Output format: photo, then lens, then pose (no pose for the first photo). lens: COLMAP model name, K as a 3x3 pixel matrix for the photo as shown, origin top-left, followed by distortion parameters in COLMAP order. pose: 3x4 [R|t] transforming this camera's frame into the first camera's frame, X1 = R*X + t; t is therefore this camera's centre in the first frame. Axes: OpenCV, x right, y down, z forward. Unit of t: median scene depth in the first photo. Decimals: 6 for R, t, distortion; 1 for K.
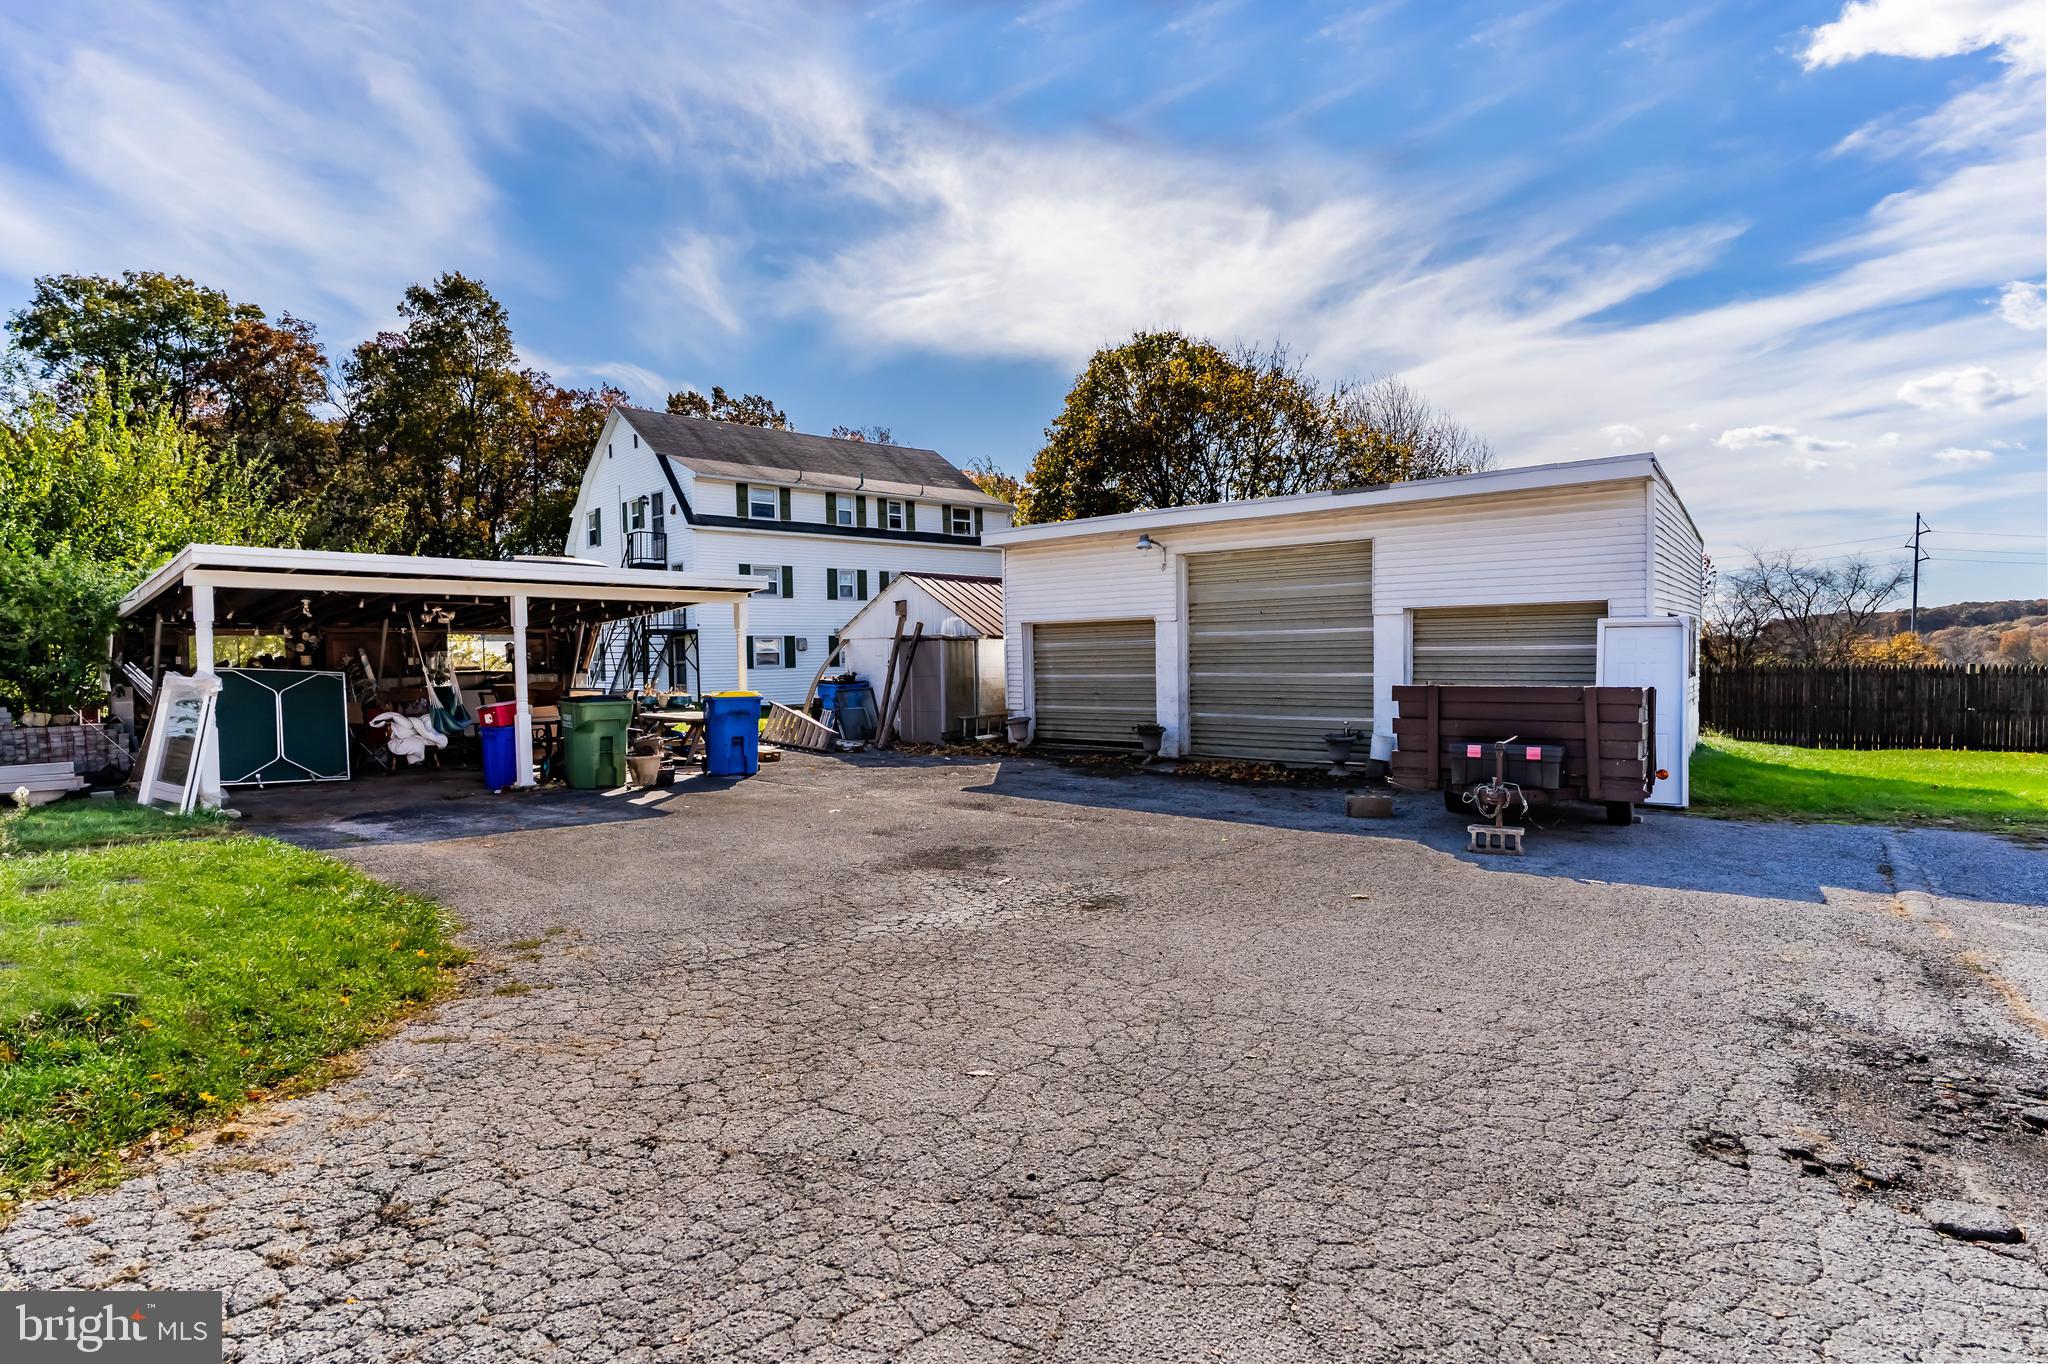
lens RADIAL K [[1050.4, 0, 1019.0], [0, 1050.4, 680.7], [0, 0, 1]] dist [-0.011991, 0.005144]
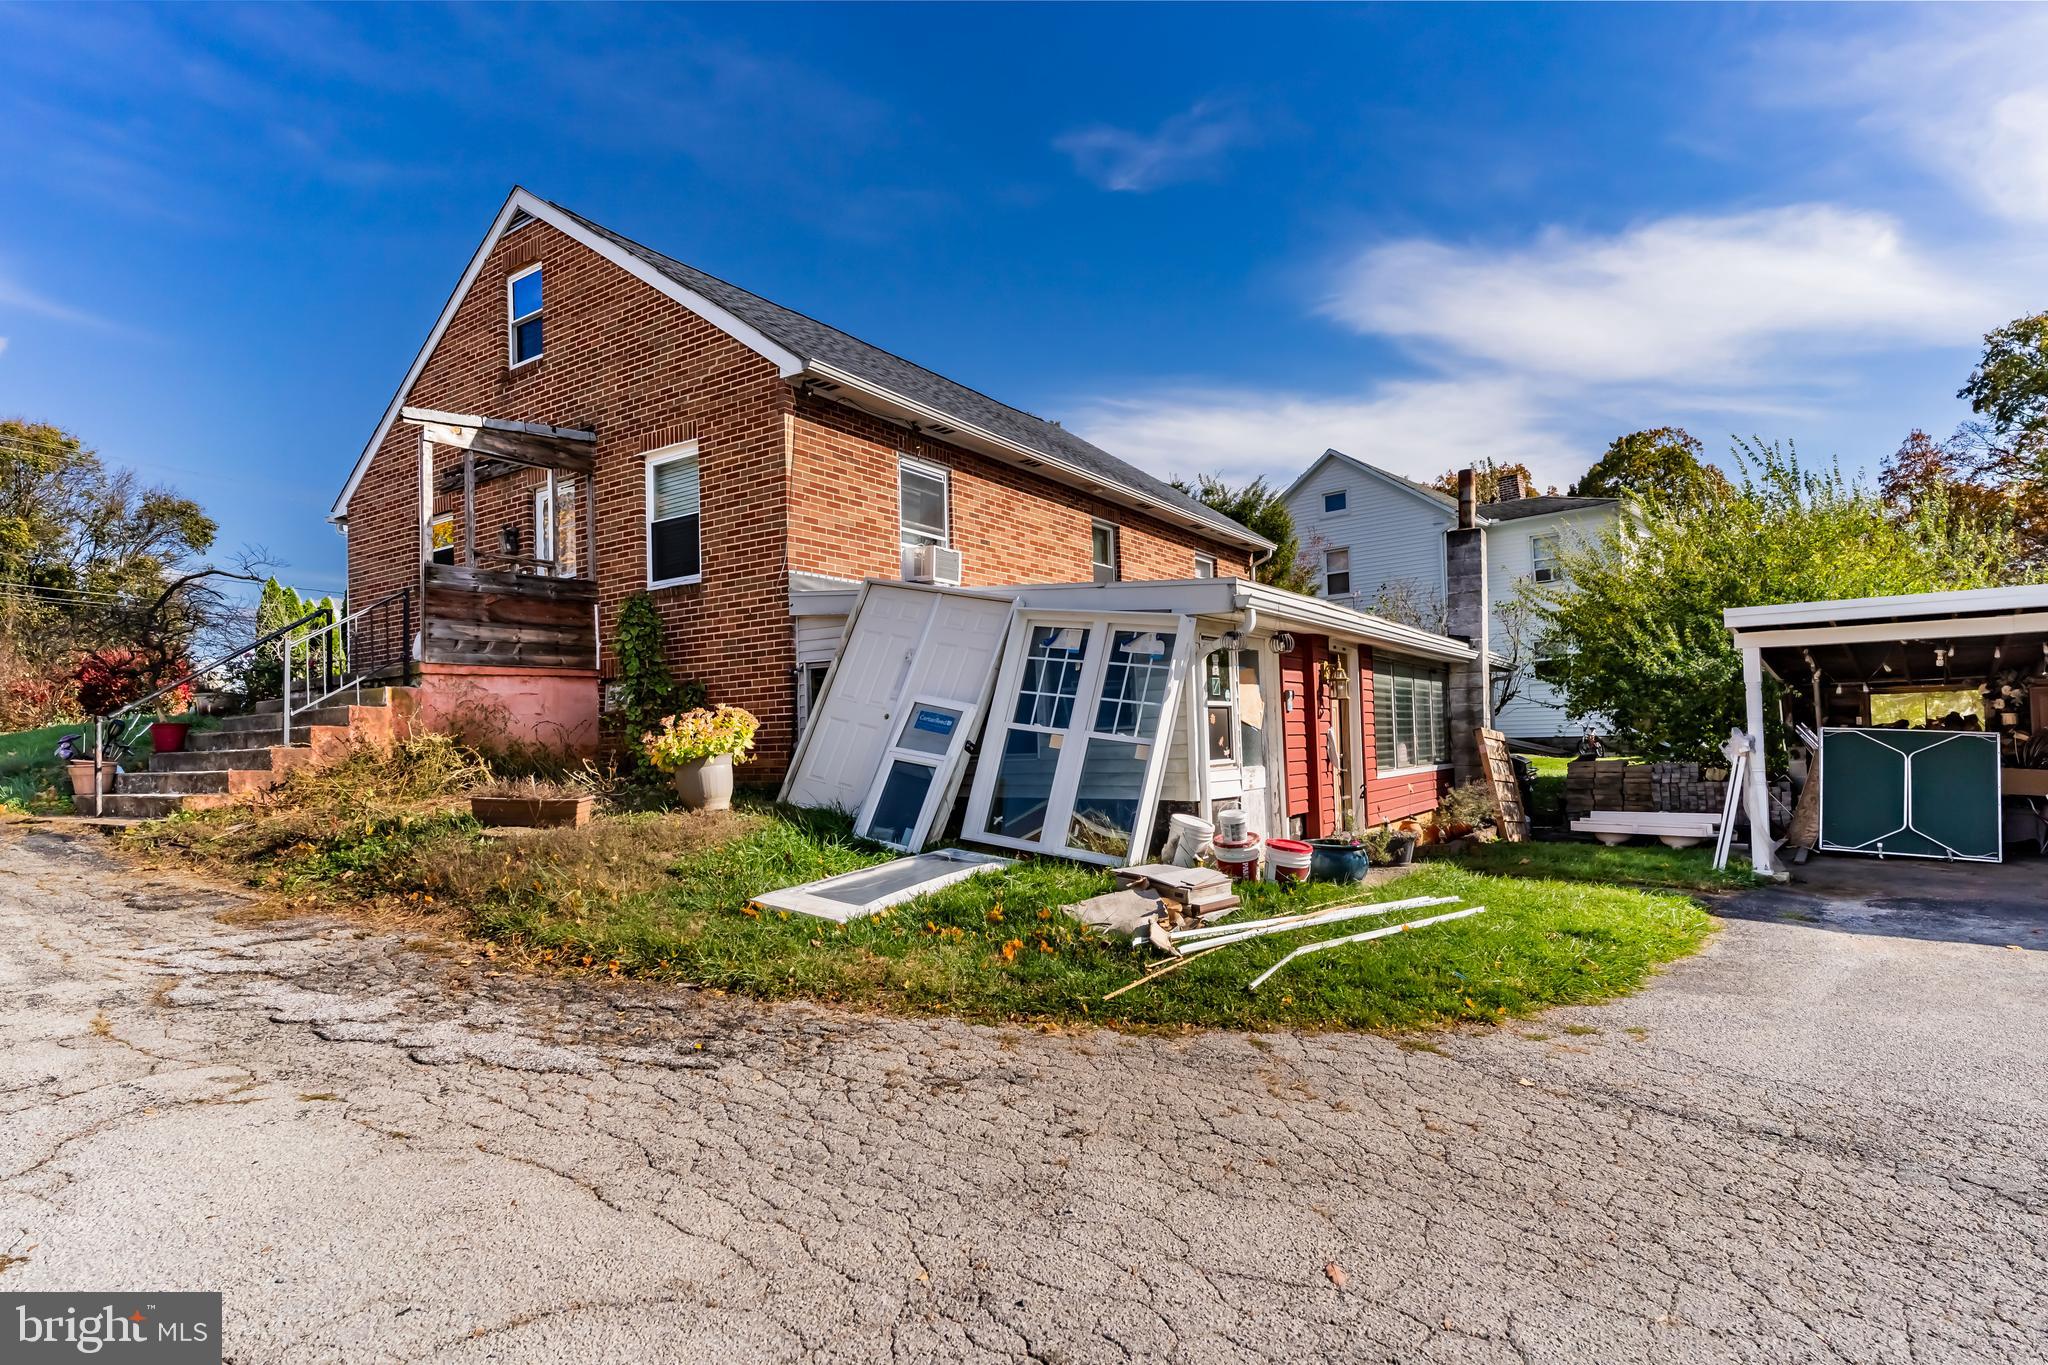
lens RADIAL K [[1050.4, 0, 989.9], [0, 1050.4, 741.5], [0, 0, 1]] dist [-0.011991, 0.005144]
pose [[0.029893, 0.004660, -0.999542, 0.224353], [-0.004786, 0.999978, 0.004519, -0.001187], [0.999542, 0.004649, 0.029915, 0.237324]]
